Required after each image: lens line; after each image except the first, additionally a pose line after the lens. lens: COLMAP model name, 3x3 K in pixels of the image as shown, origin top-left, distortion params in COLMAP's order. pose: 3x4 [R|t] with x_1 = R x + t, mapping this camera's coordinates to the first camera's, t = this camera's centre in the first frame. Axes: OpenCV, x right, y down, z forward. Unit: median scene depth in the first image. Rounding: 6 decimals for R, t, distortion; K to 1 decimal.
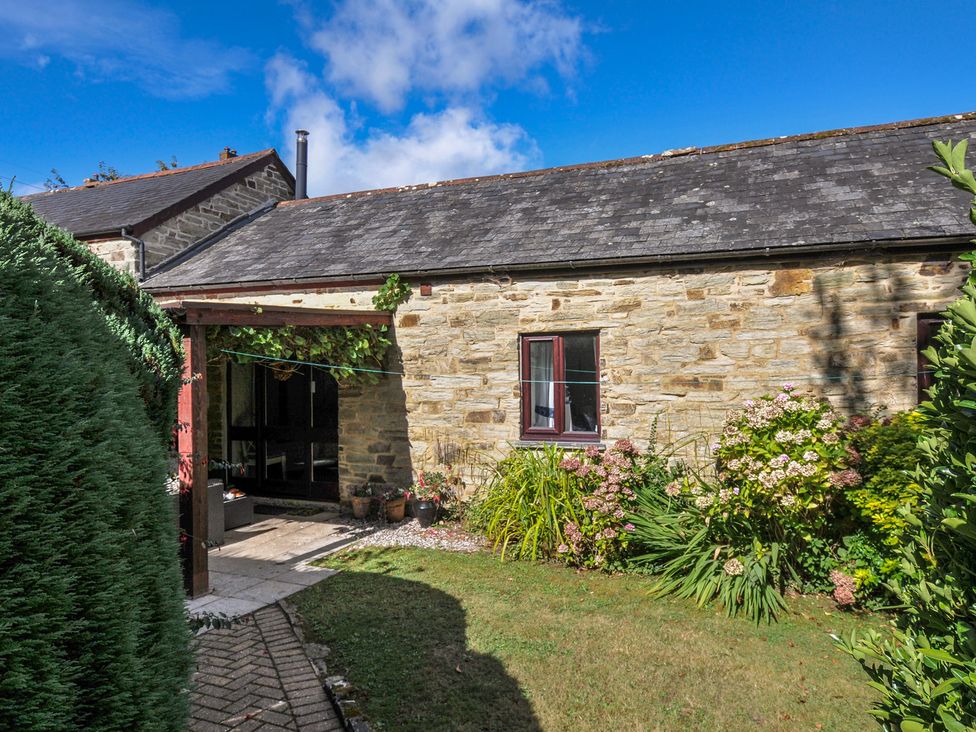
lens RADIAL K [[615.5, 0, 488.0], [0, 615.5, 366.0], [0, 0, 1]] dist [0.000100, -0.000636]
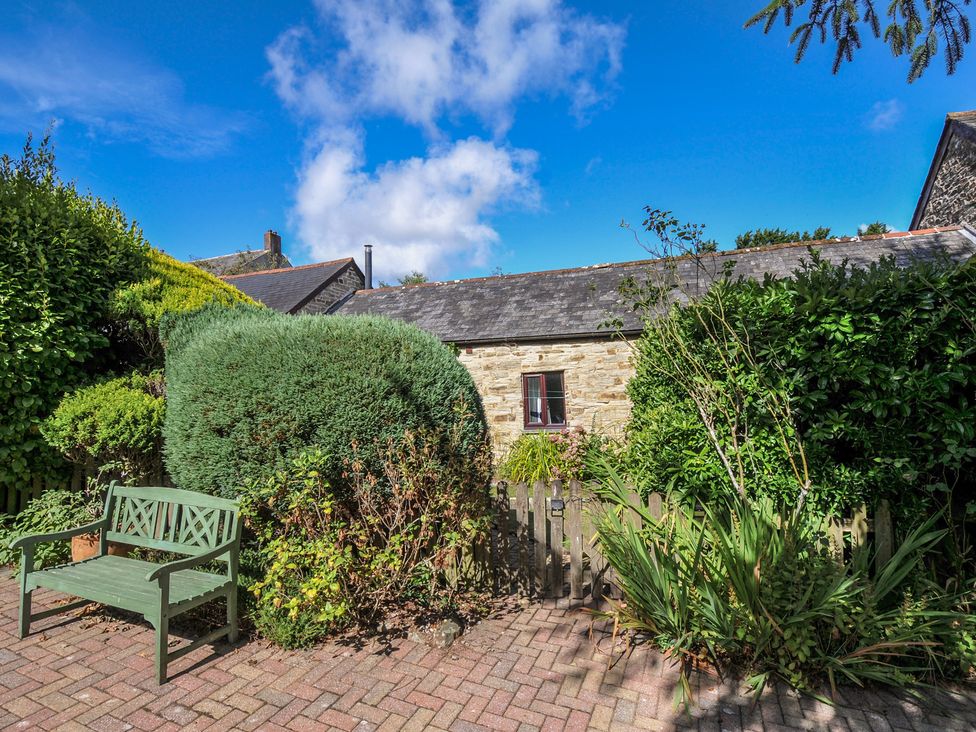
lens RADIAL K [[504.1, 0, 488.0], [0, 504.1, 366.0], [0, 0, 1]] dist [-0.004430, -0.001865]
pose [[0.998214, -0.029854, 0.051746, -0.128239], [0.032098, 0.998556, -0.043086, -0.010946], [-0.050385, 0.044670, 0.997730, -0.525988]]
